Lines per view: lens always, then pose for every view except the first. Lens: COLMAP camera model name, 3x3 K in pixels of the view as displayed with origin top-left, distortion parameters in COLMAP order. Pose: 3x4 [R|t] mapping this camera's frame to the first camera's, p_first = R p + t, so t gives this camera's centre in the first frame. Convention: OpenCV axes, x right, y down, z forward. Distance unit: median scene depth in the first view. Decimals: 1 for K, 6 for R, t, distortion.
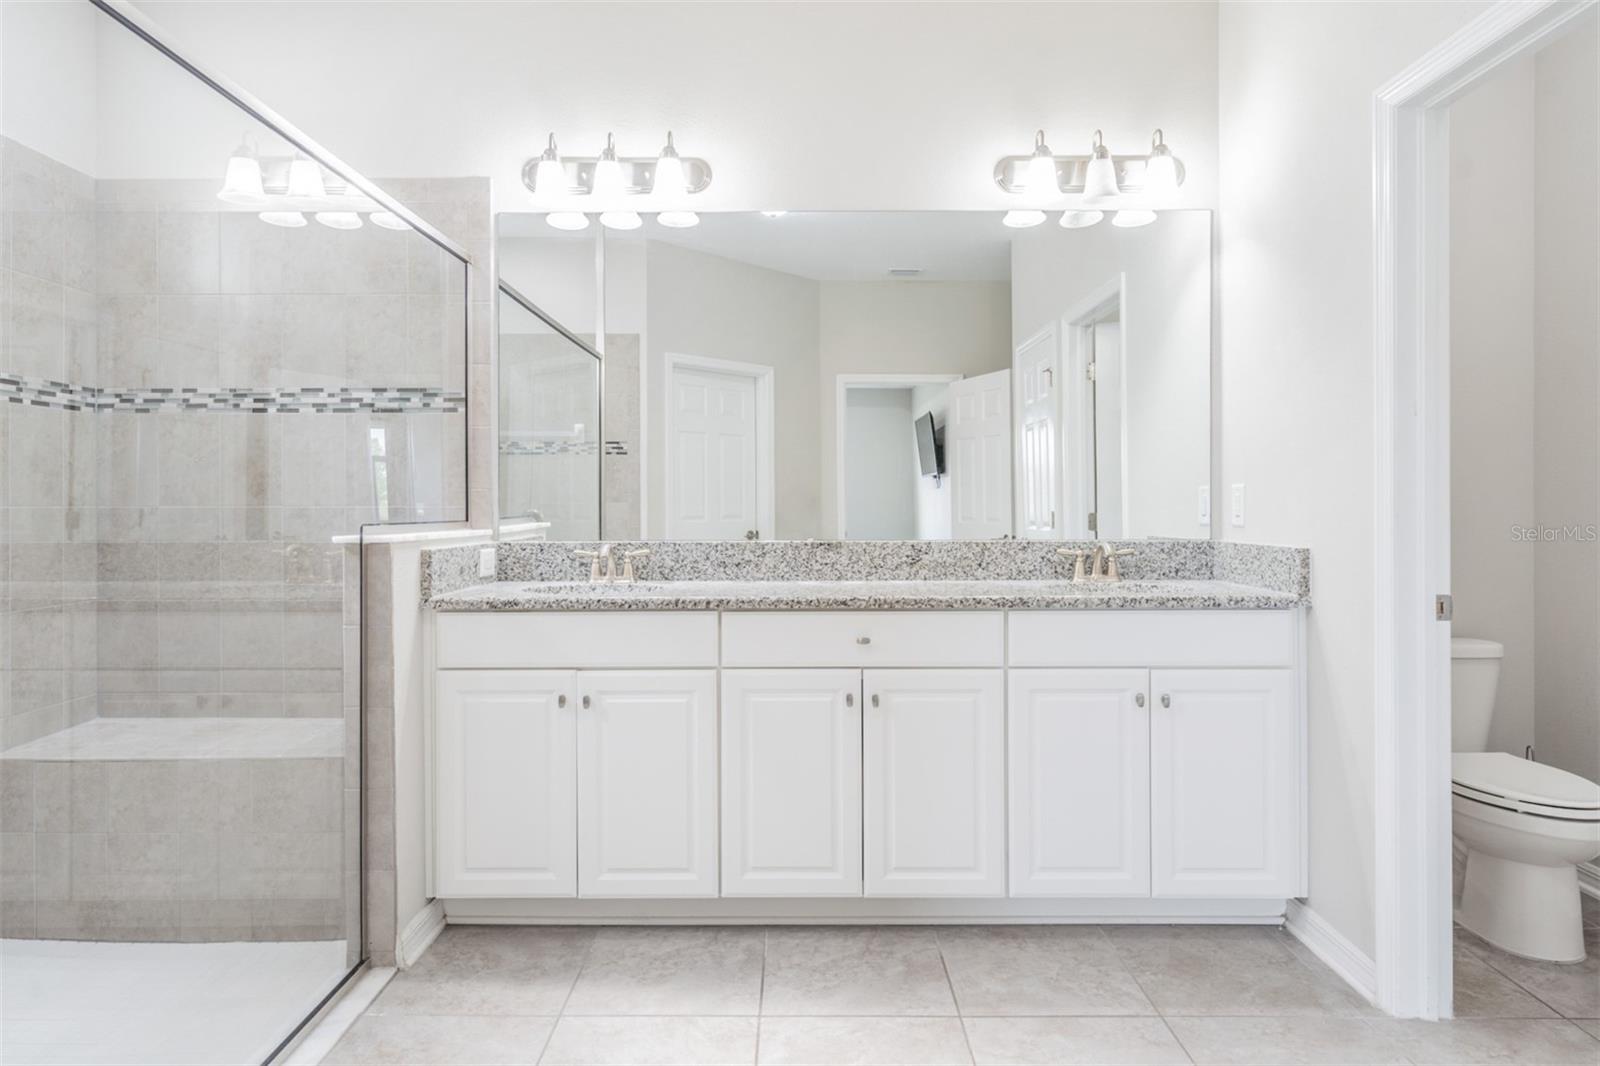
lens RADIAL K [[995.5, 0, 801.2], [0, 995.5, 504.0], [0, 0, 1]] dist [0.004114, -0.001020]
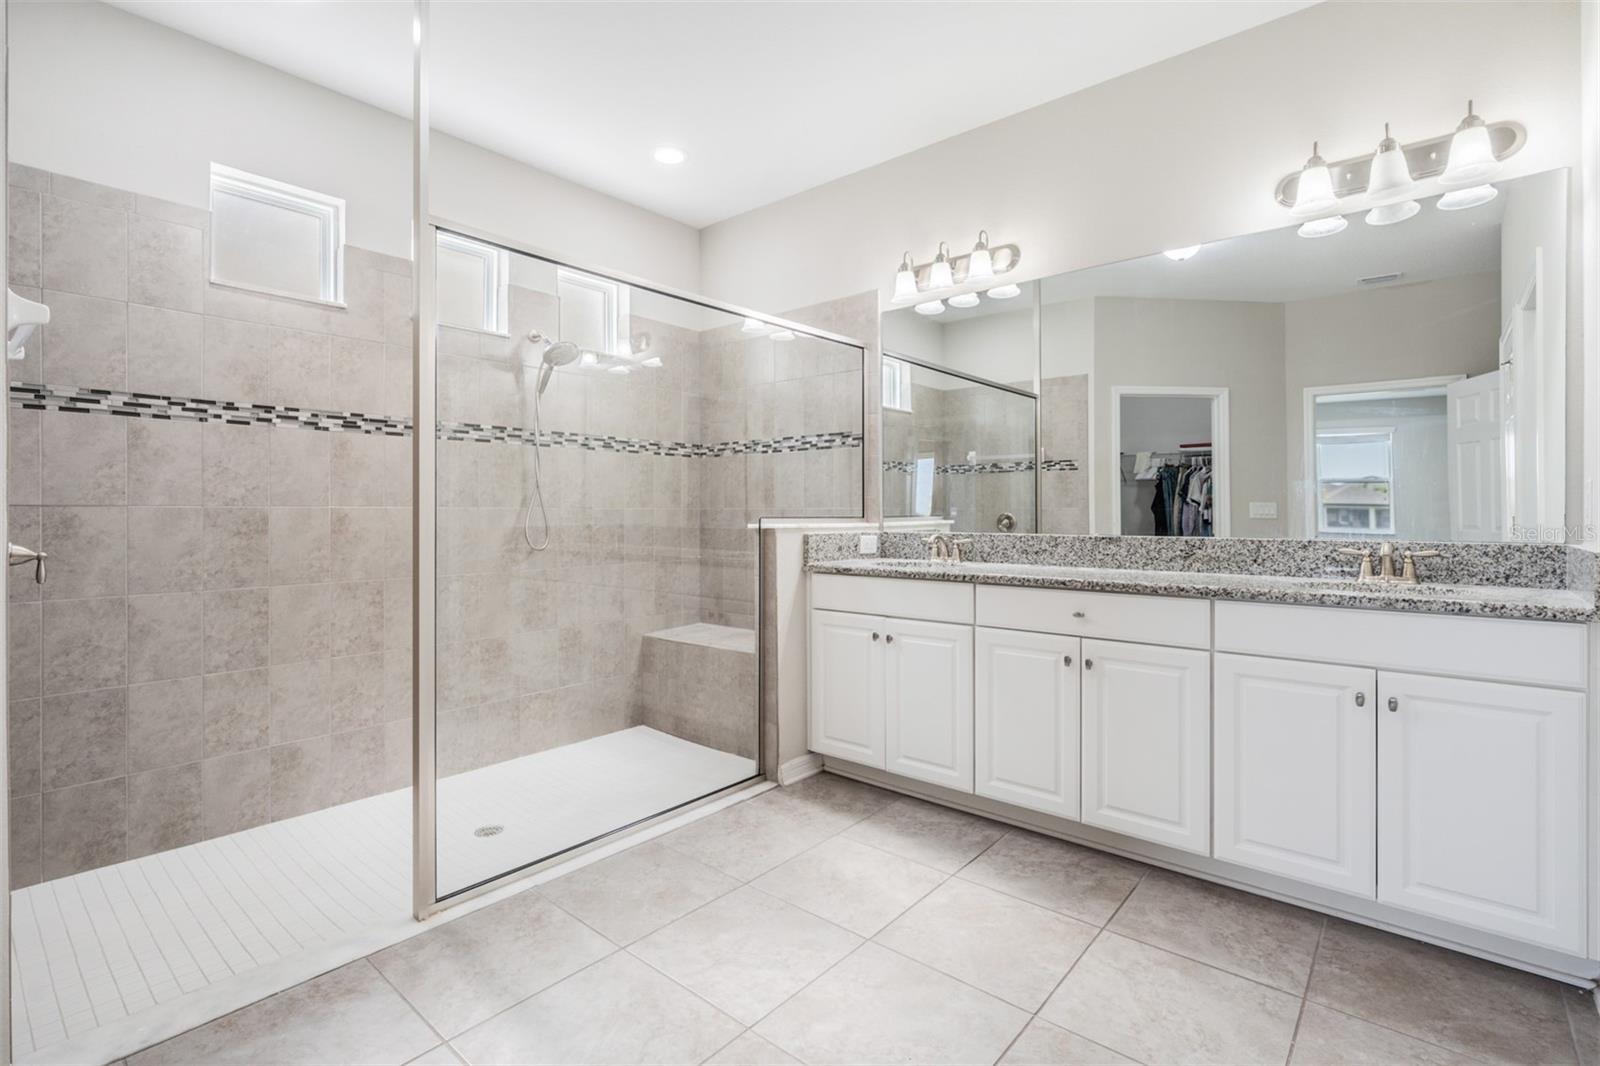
lens RADIAL K [[774.3, 0, 799.6], [0, 774.3, 515.8], [0, 0, 1]] dist [-0.000037, -0.000387]
pose [[0.749775, 0.003680, -0.661682, 0.430660], [-0.001266, 0.999991, 0.004127, 0.010990], [0.661691, -0.002257, 0.749773, 0.050125]]
